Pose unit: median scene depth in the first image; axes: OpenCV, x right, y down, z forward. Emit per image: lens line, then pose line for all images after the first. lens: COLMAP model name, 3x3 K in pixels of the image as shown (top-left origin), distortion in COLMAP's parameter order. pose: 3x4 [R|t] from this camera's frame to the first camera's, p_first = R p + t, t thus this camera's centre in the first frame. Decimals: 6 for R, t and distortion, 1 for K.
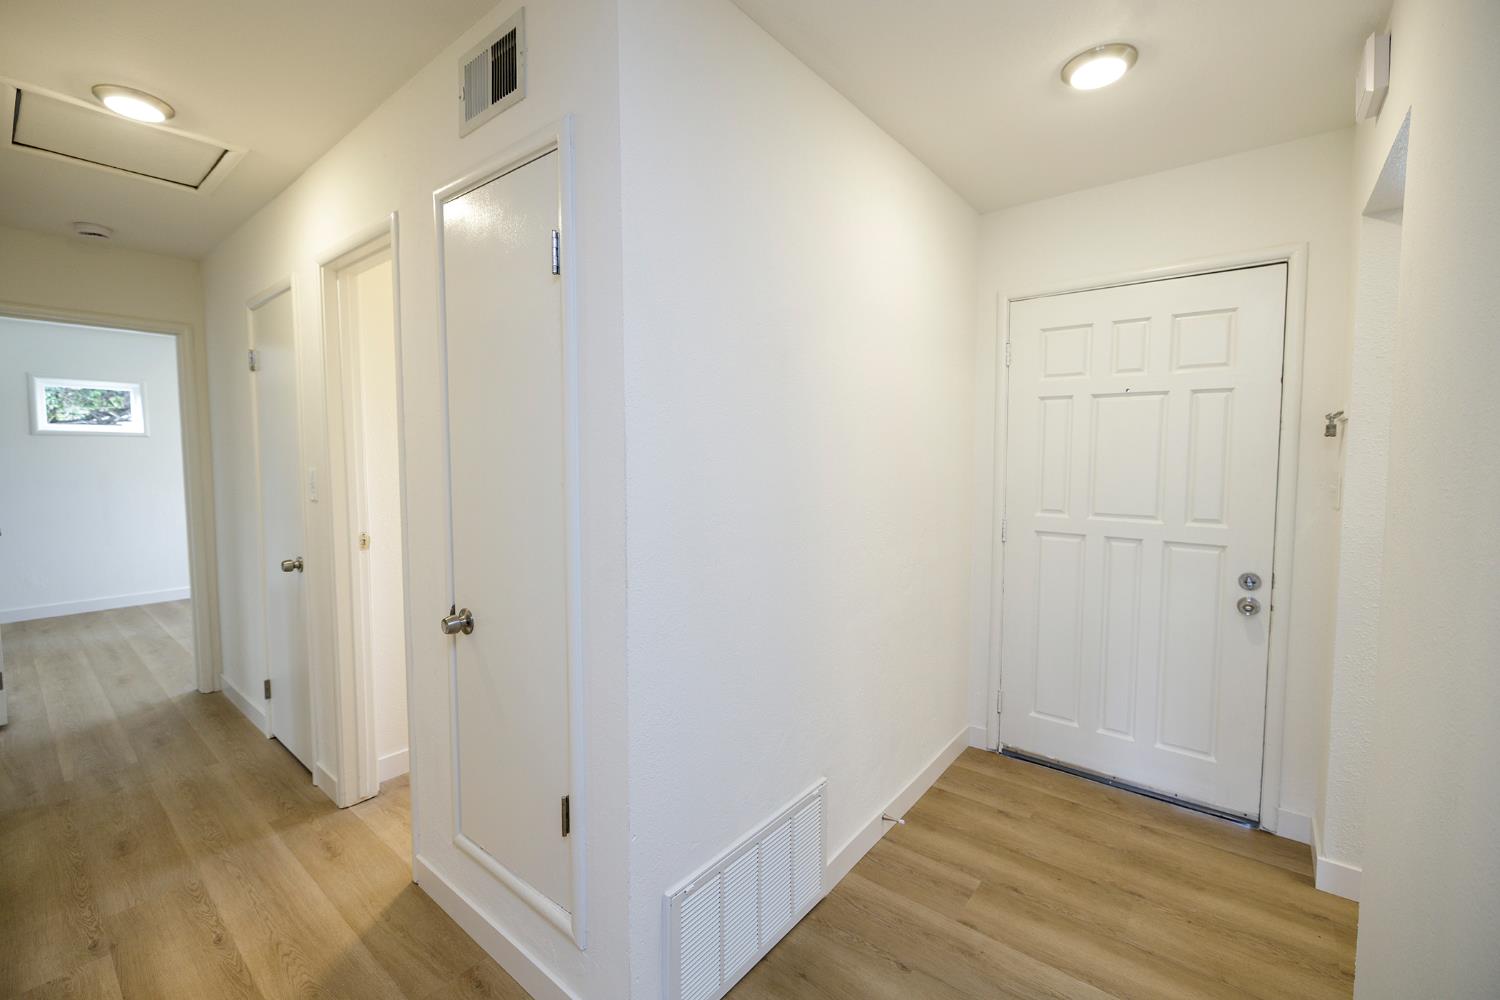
lens RADIAL K [[626.4, 0, 741.5], [0, 626.4, 494.4], [0, 0, 1]] dist [0.001110, 0.000598]
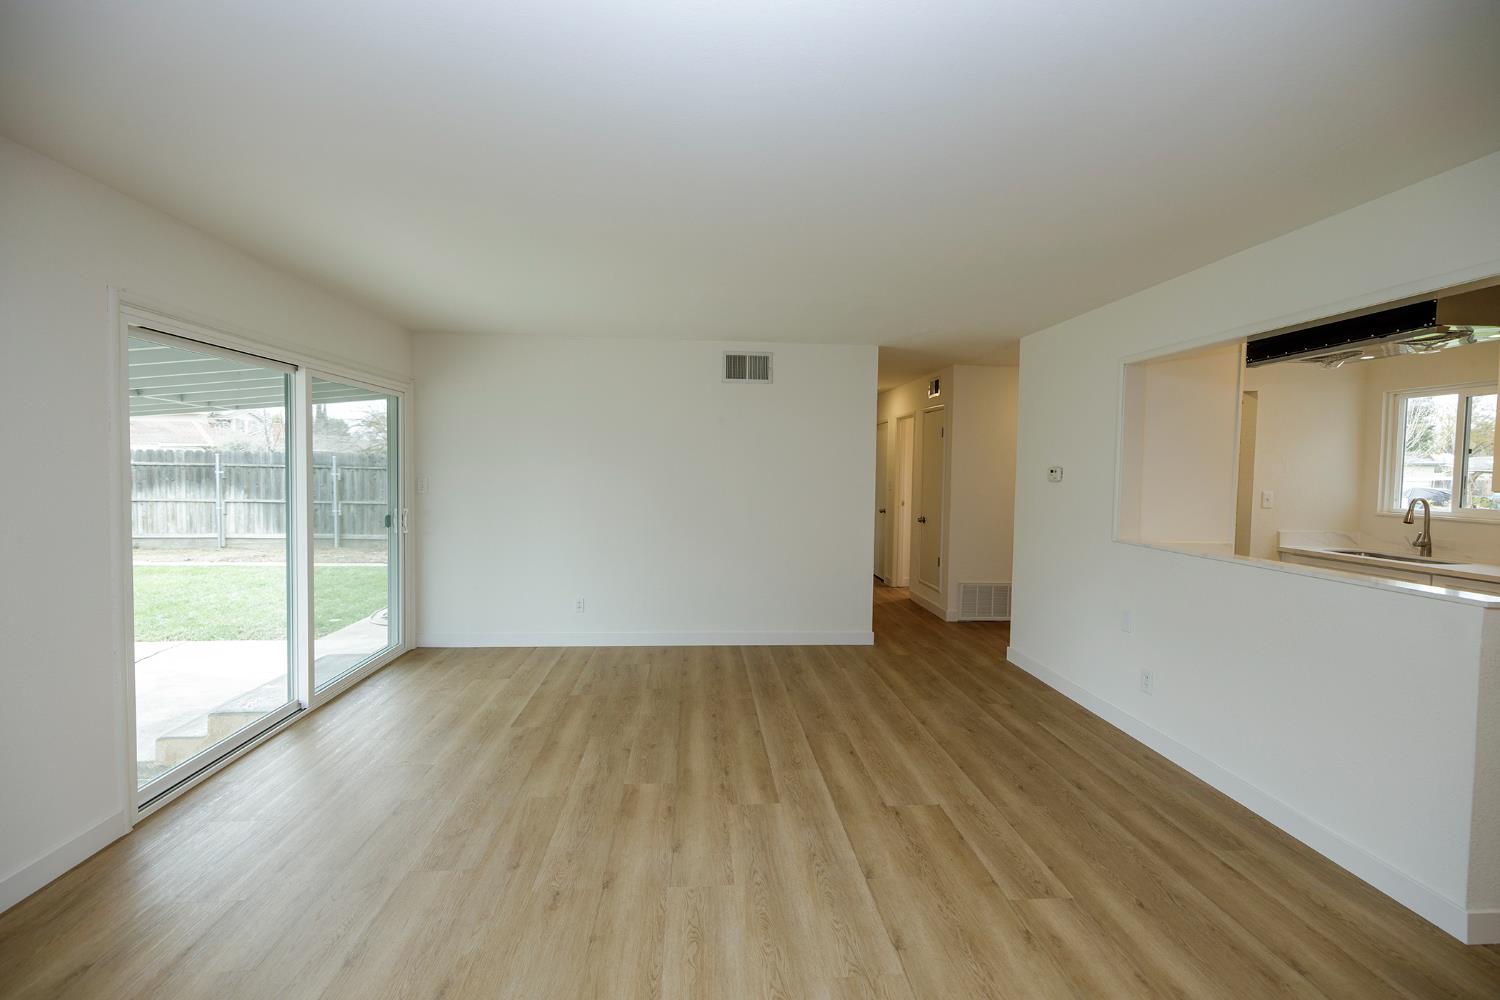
lens RADIAL K [[627.6, 0, 744.1], [0, 627.6, 491.0], [0, 0, 1]] dist [-0.001252, 0.000070]
pose [[0.692770, 0.039312, -0.720087, 1.092364], [-0.062496, 0.998029, -0.005639, 0.079670], [0.718446, 0.048908, 0.693861, -1.731316]]
